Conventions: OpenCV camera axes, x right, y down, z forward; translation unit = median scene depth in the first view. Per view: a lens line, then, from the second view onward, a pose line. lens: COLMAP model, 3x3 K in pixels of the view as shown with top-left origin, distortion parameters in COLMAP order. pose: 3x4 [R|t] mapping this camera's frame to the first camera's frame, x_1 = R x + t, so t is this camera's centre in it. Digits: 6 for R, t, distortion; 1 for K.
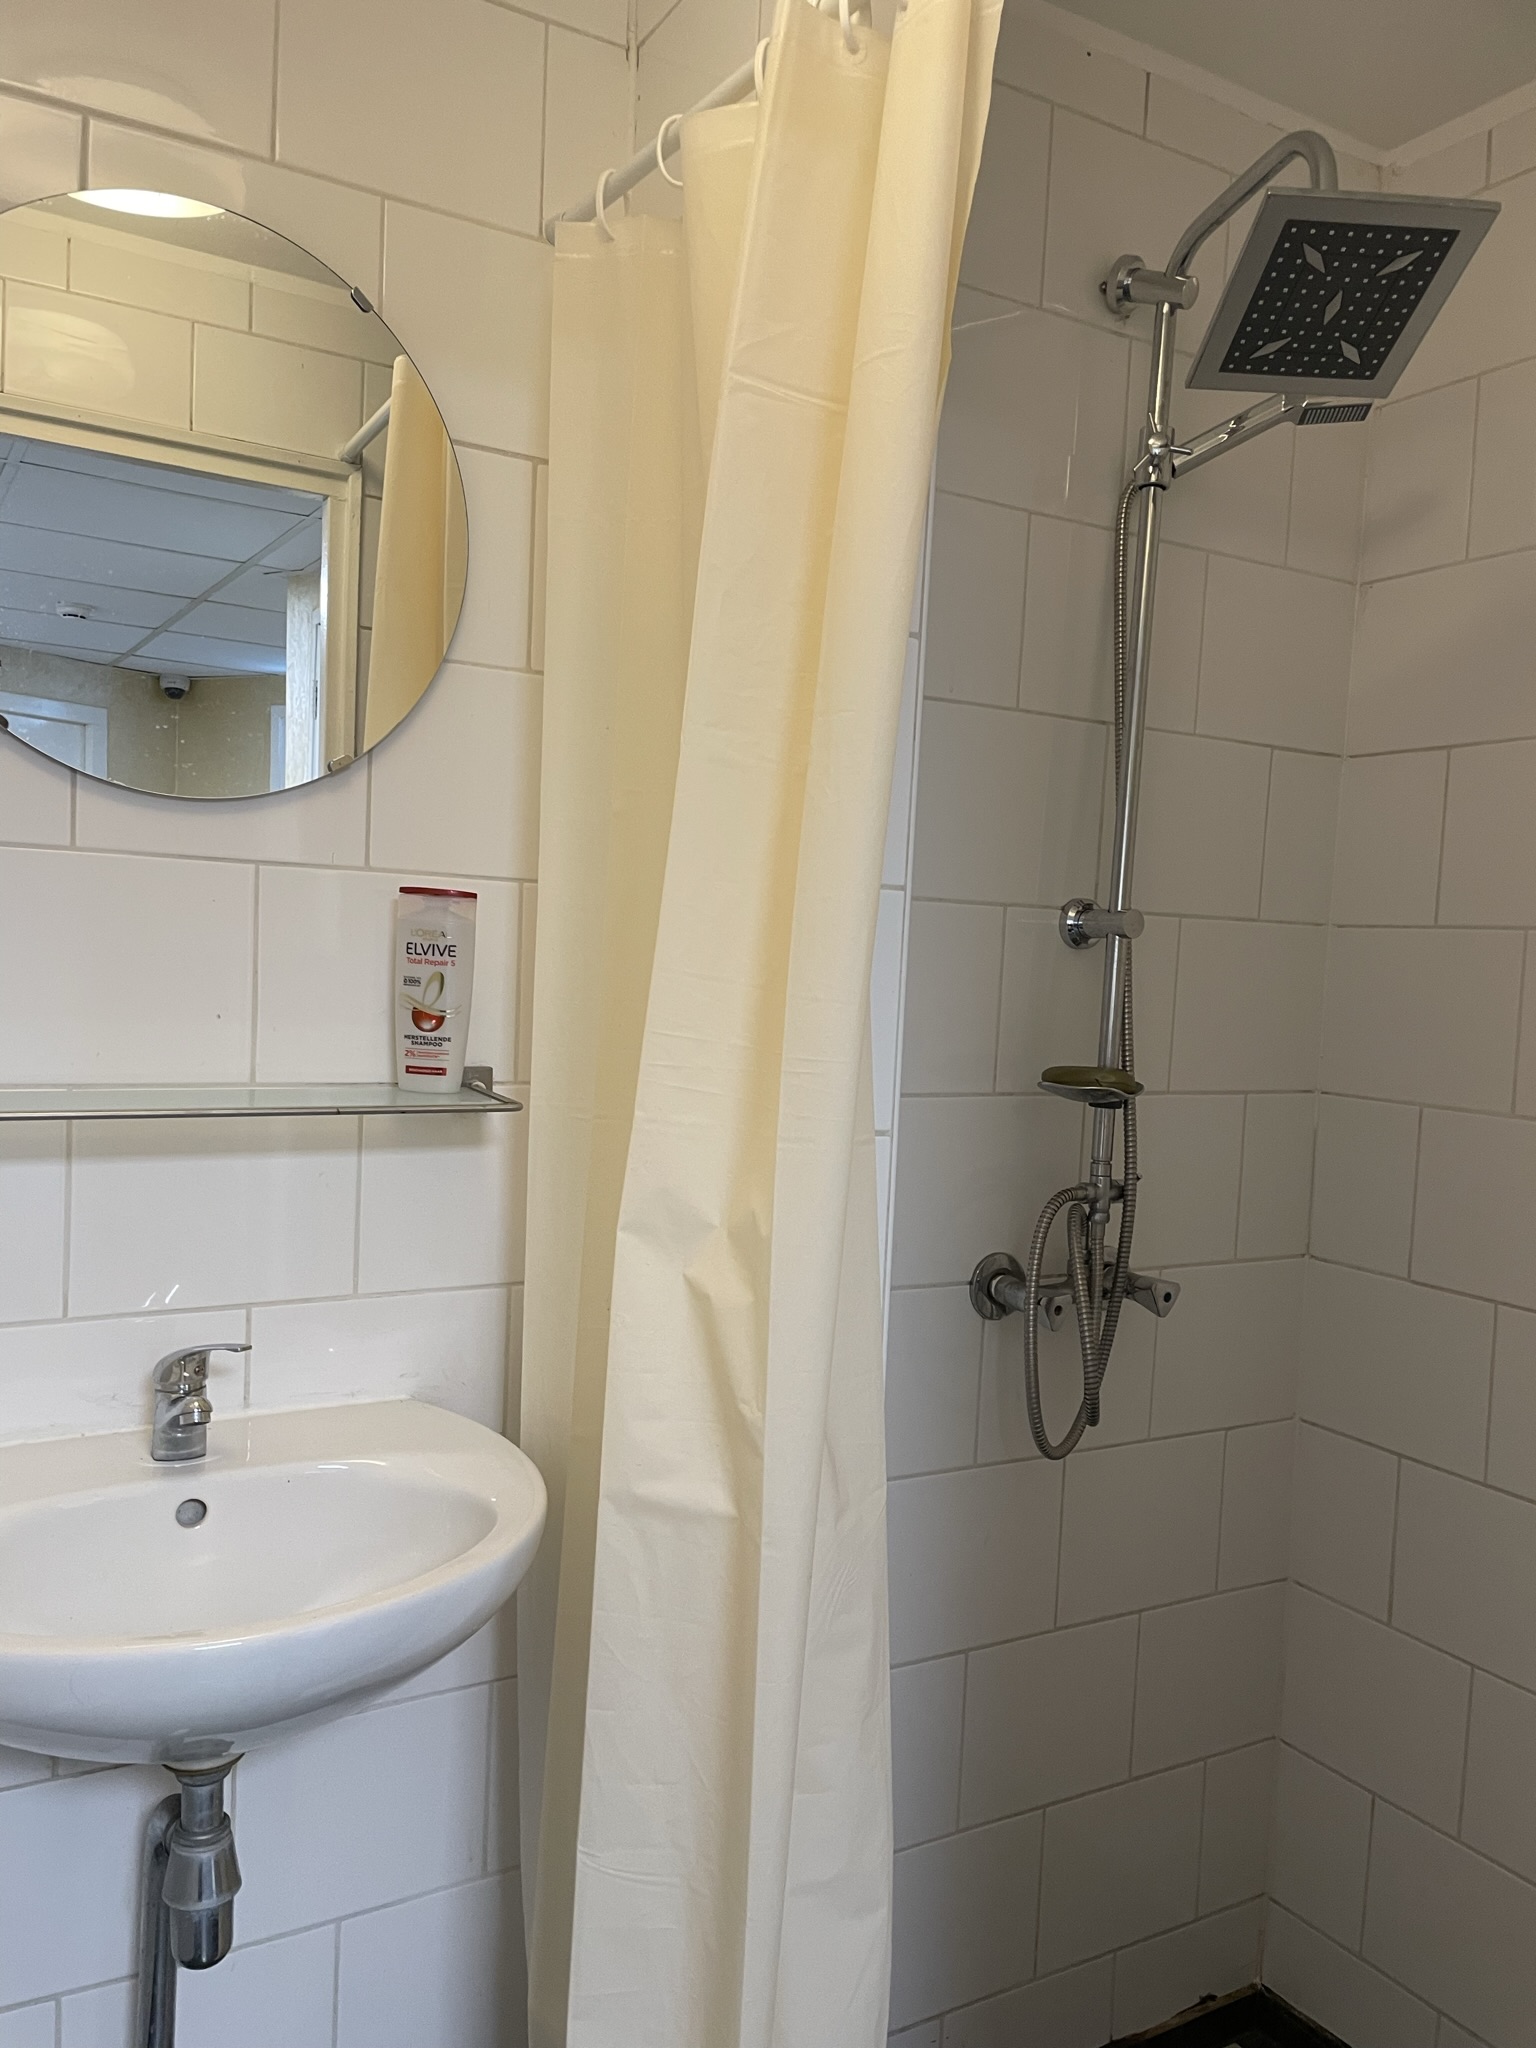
lens RADIAL K [[1553.9, 0, 742.1], [0, 1553.9, 1027.7], [0, 0, 1]] dist [0.105704, -0.149316]
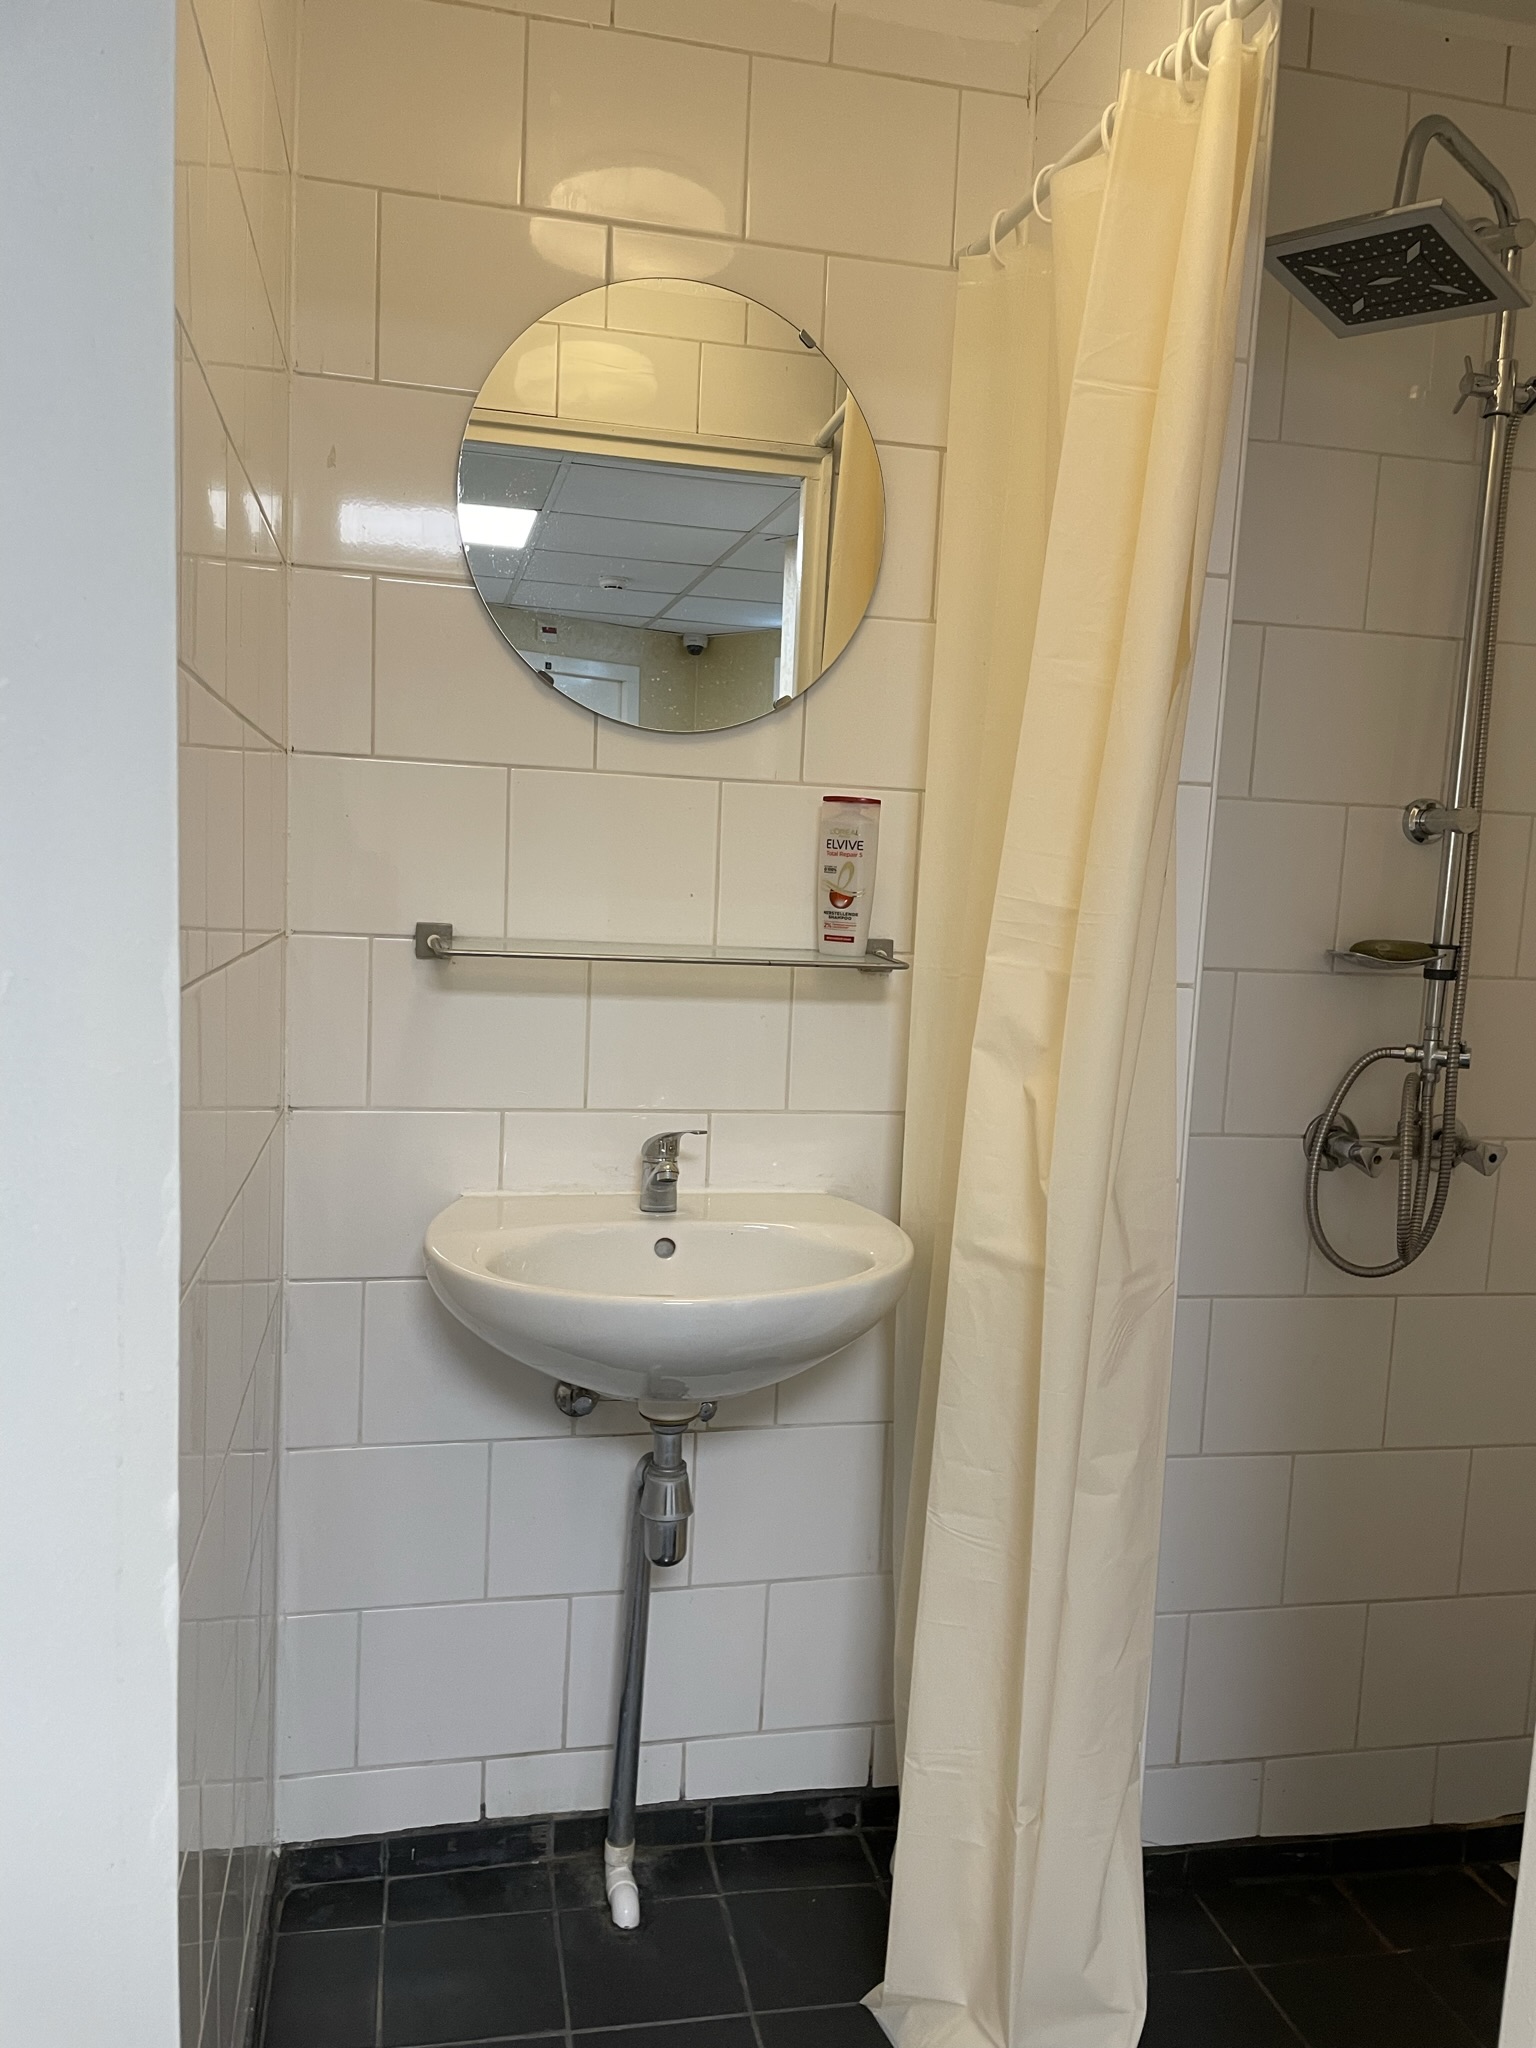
lens RADIAL K [[1553.9, 0, 742.1], [0, 1553.9, 1027.7], [0, 0, 1]] dist [0.105704, -0.149316]
pose [[0.949524, 0.032007, -0.312058, 0.125986], [-0.020439, 0.998980, 0.040272, 0.050783], [0.313029, -0.031861, 0.949209, -0.253253]]
